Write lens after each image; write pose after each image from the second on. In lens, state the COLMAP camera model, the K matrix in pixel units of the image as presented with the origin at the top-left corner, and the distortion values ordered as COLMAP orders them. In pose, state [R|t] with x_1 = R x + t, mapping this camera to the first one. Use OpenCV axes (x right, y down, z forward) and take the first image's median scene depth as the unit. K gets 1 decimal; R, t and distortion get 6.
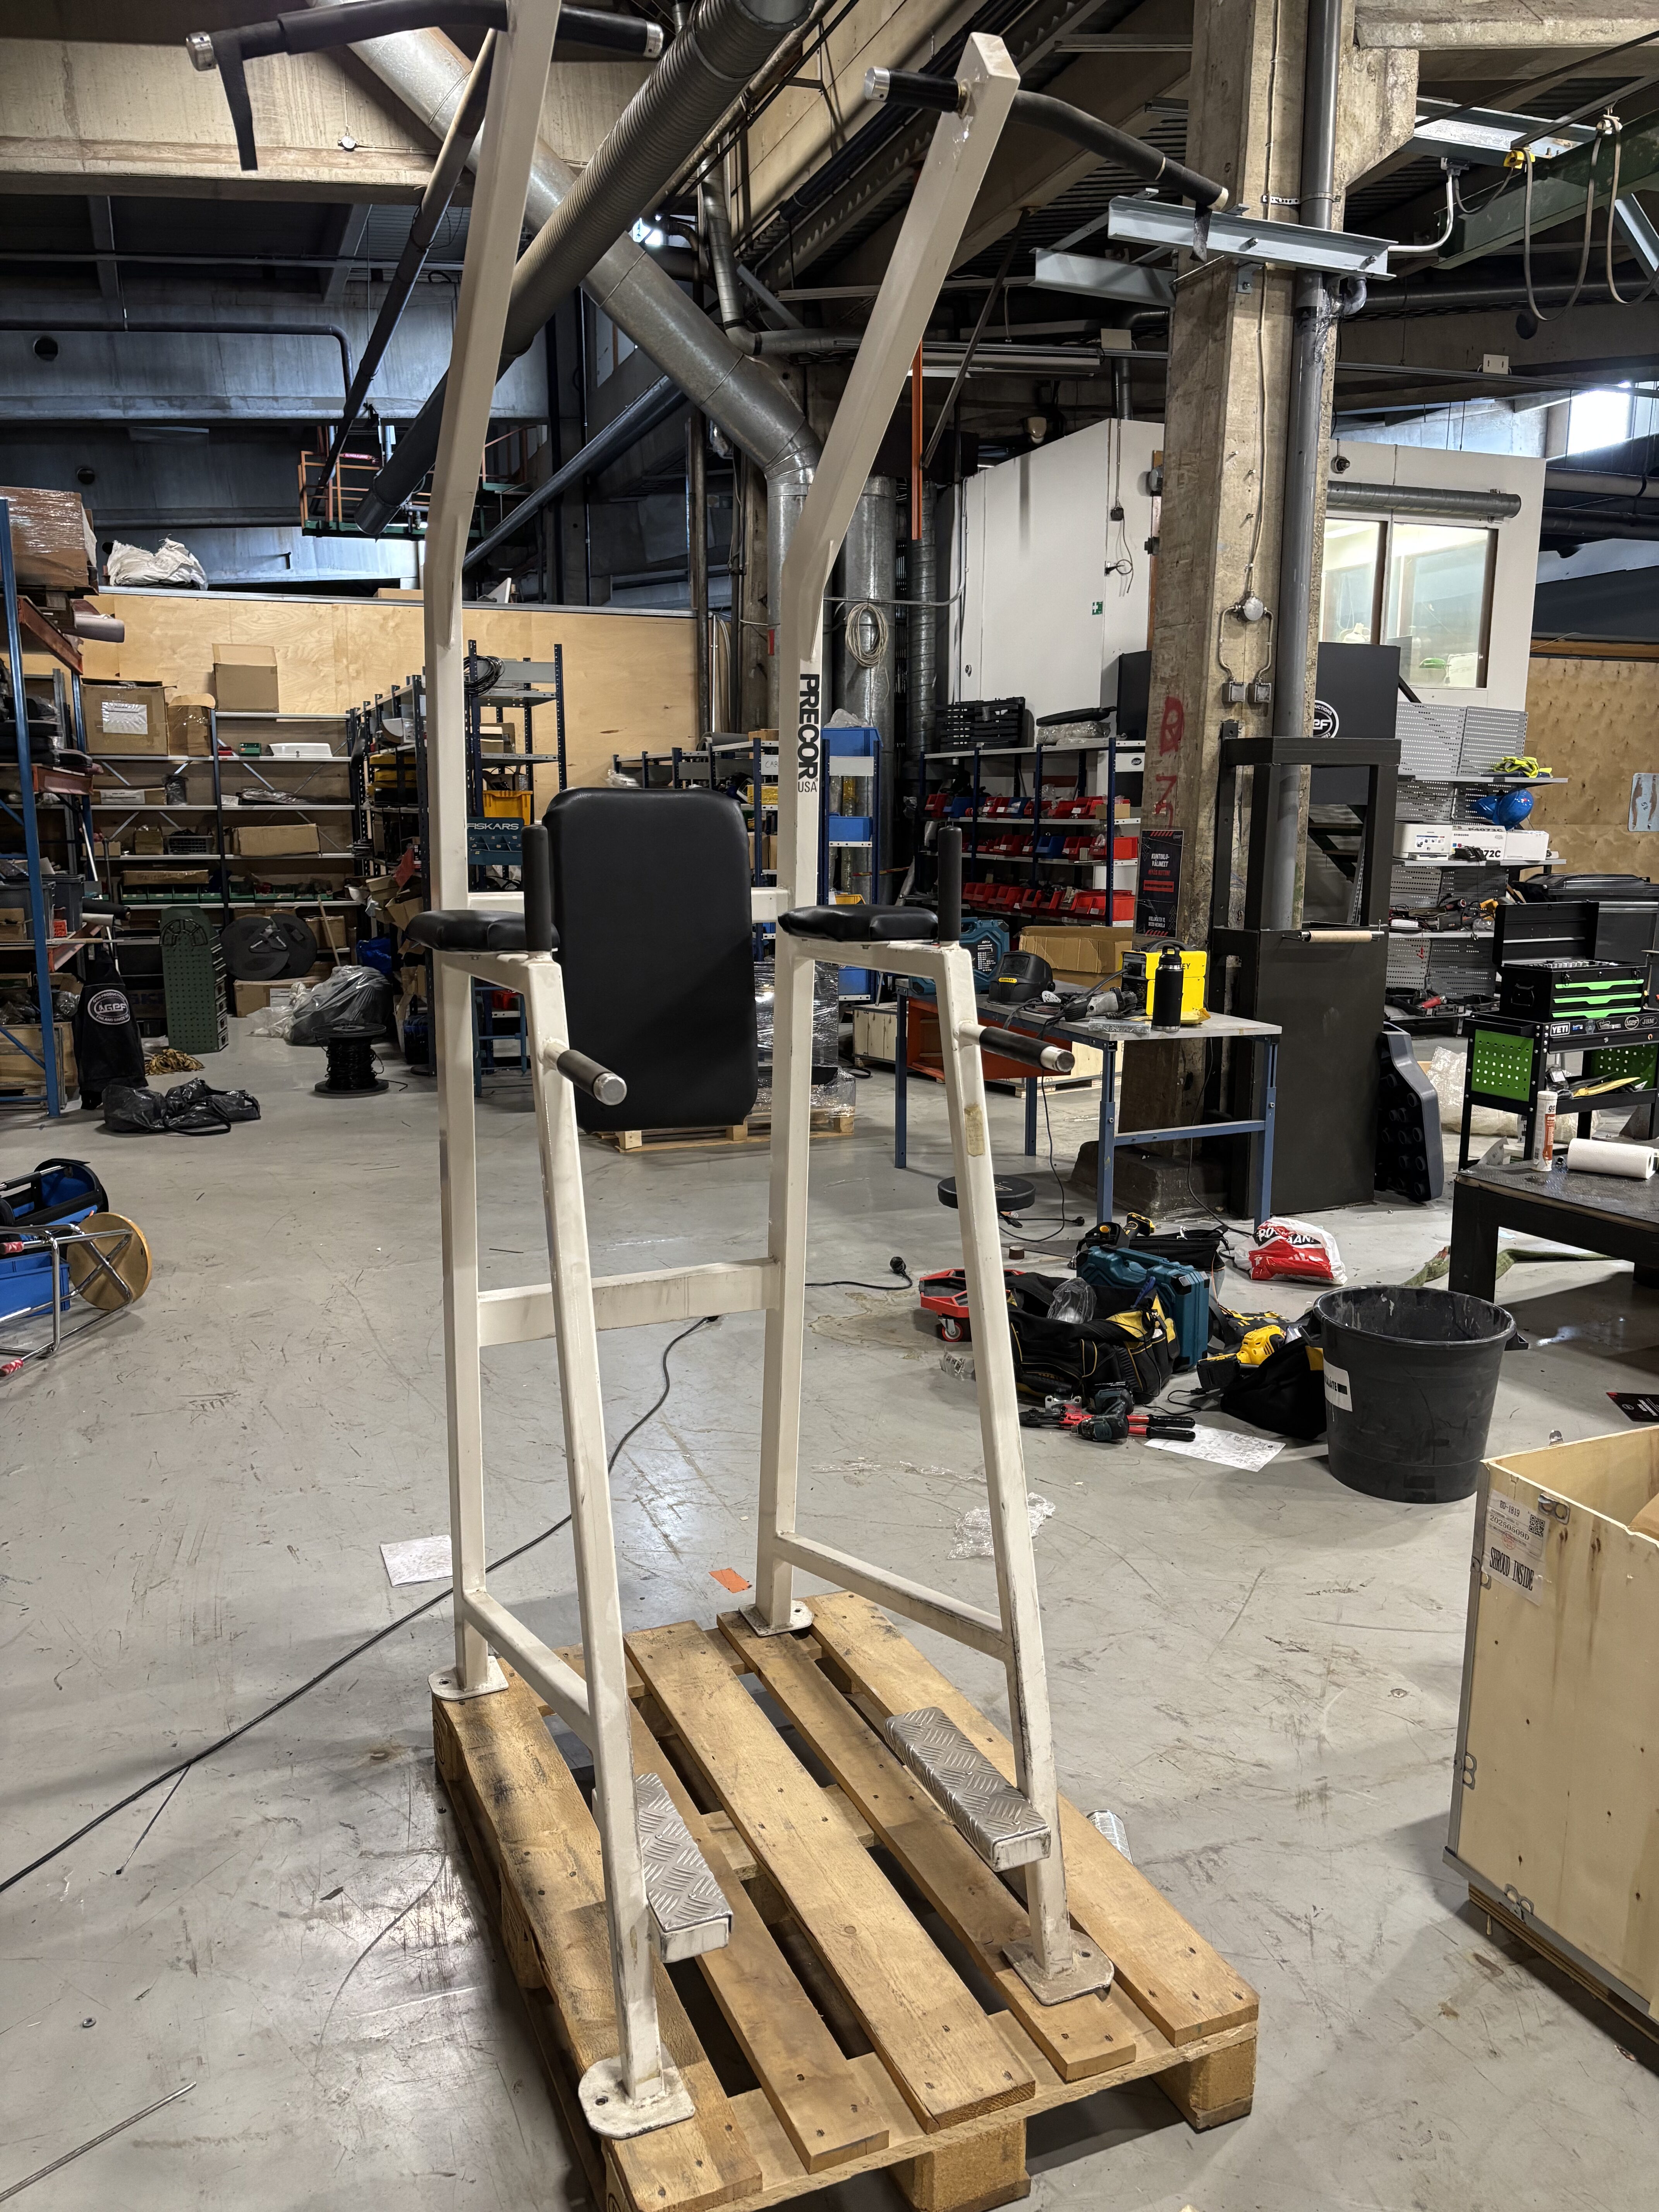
lens RADIAL K [[1653.8, 0, 875.5], [0, 1653.8, 1109.0], [0, 0, 1]] dist [0.013113, 0.002431]
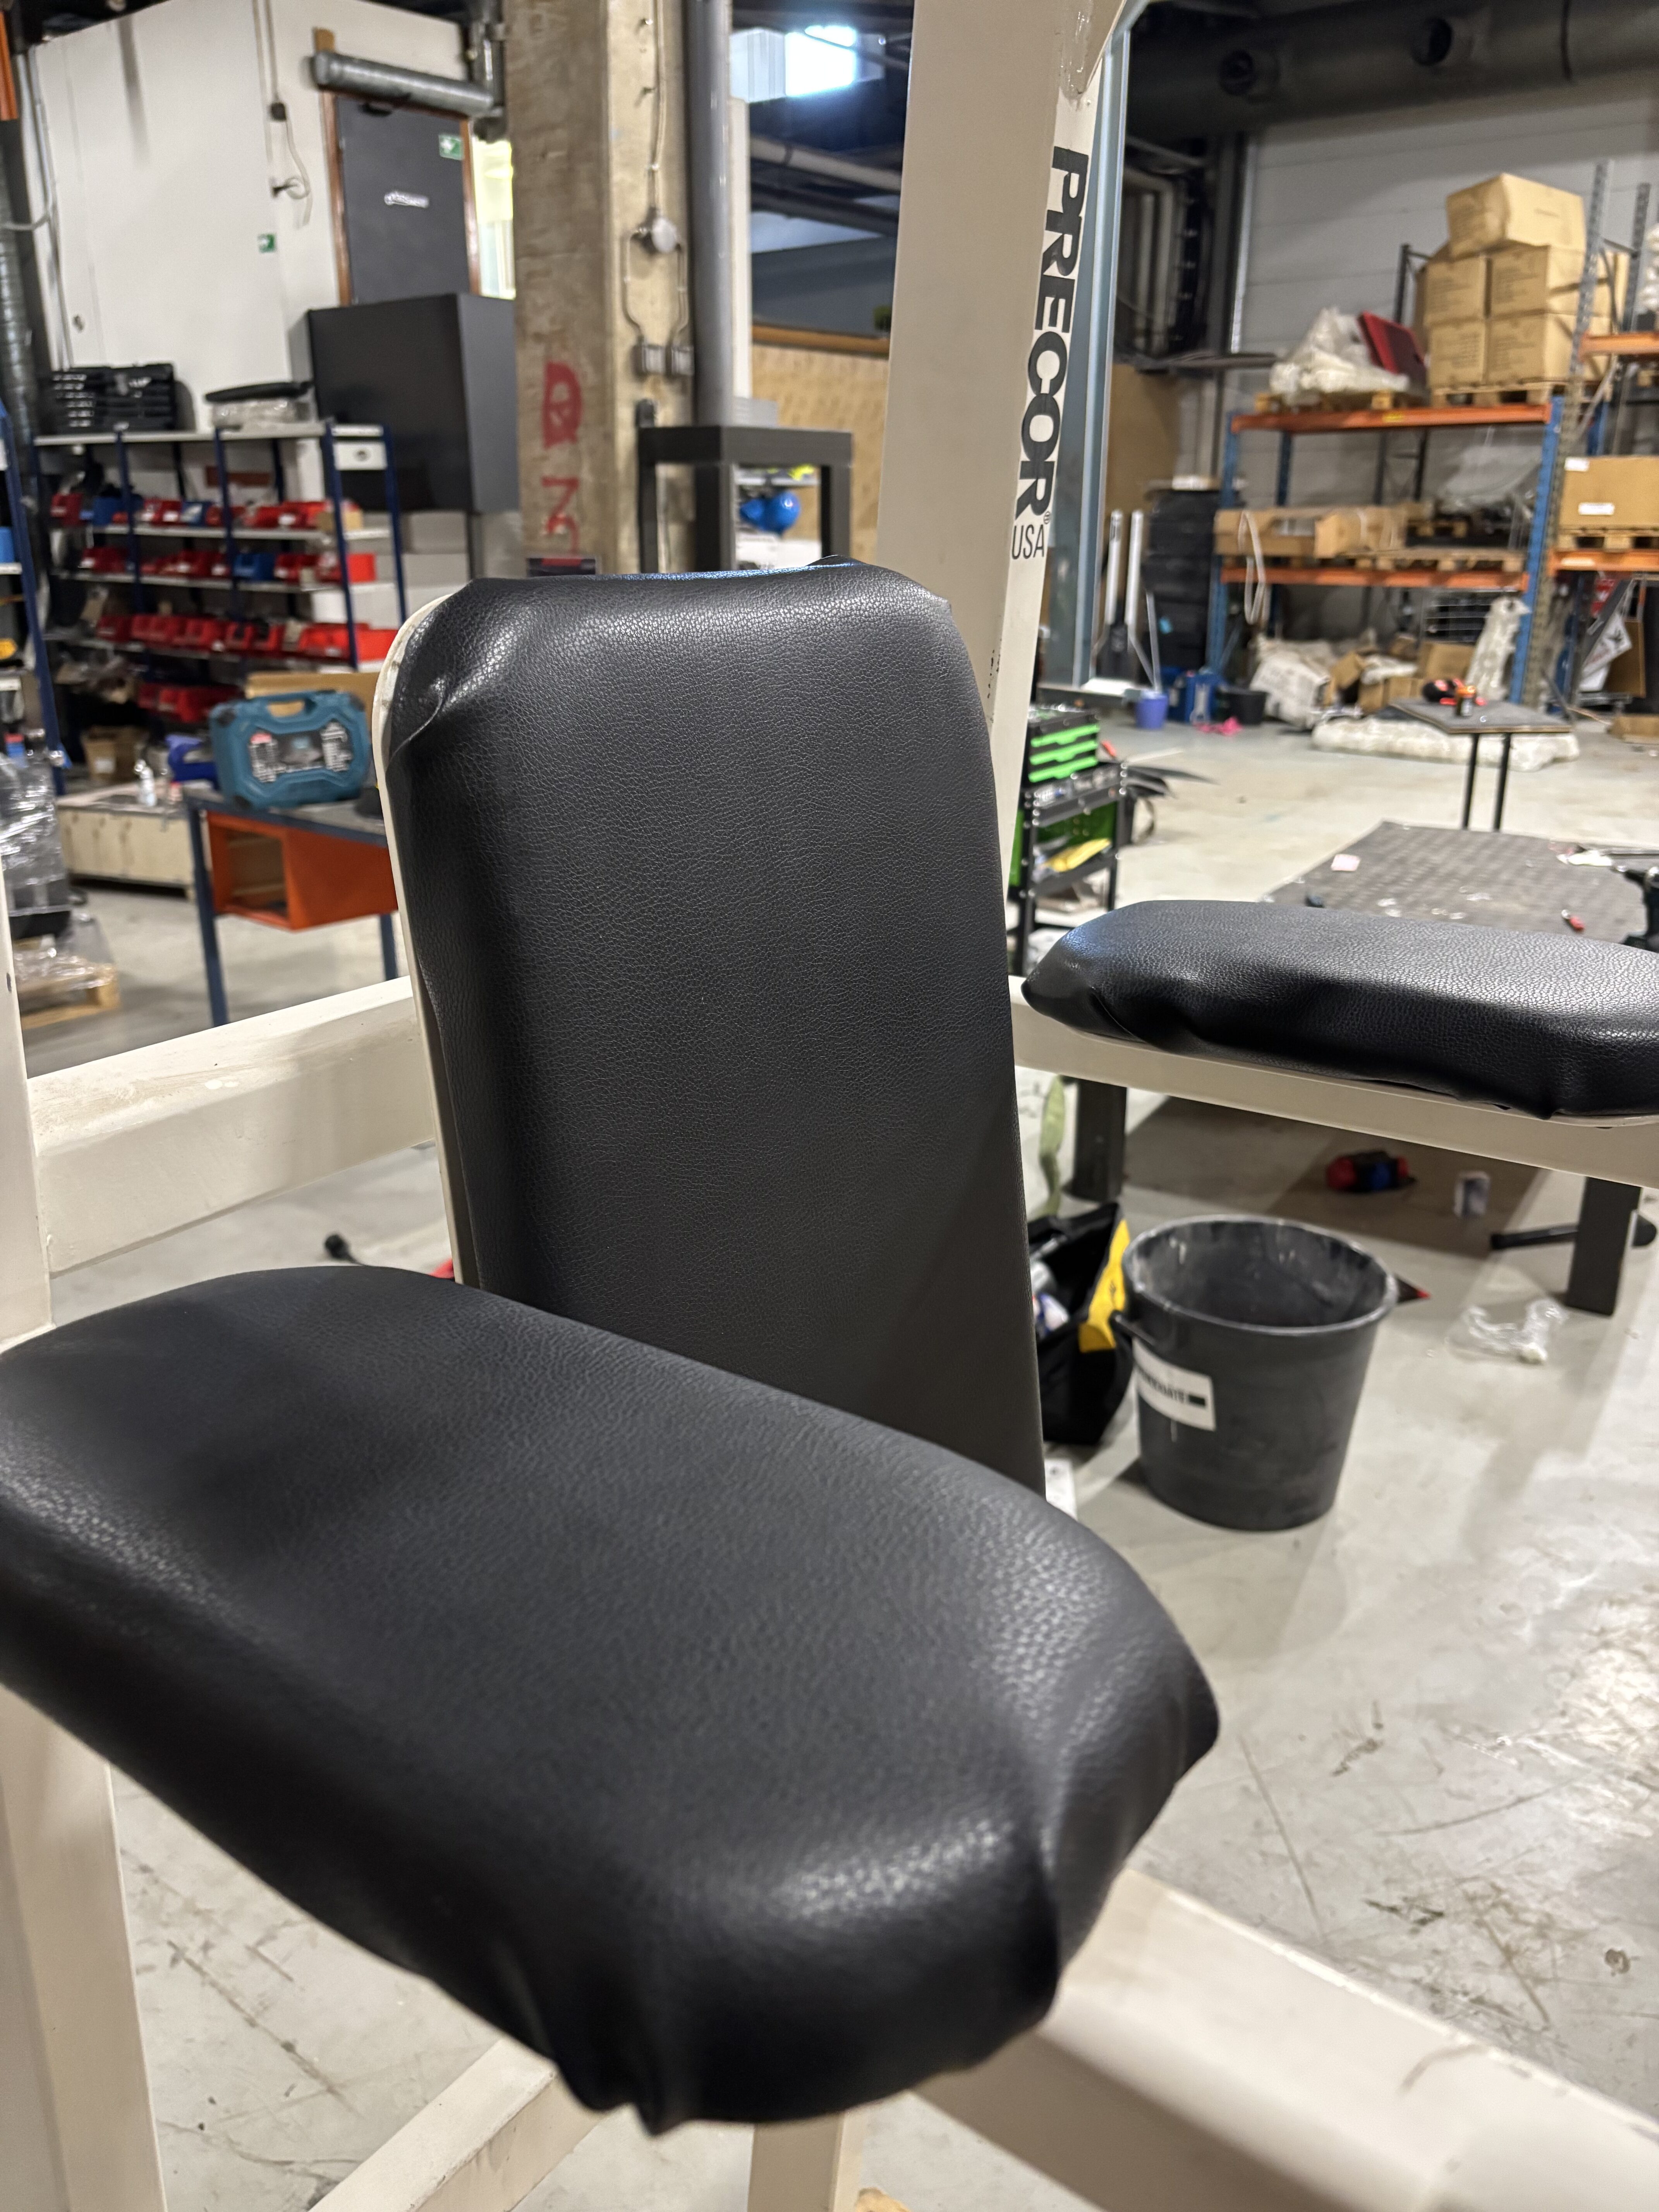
lens RADIAL K [[1713.9, 0, 833.2], [0, 1713.9, 1095.8], [0, 0, 1]] dist [0.097116, -0.080587]
pose [[0.892900, -0.150584, 0.424328, -0.039320], [0.087553, 0.982495, 0.164430, -0.024596], [-0.441660, -0.109669, 0.890454, 0.117446]]
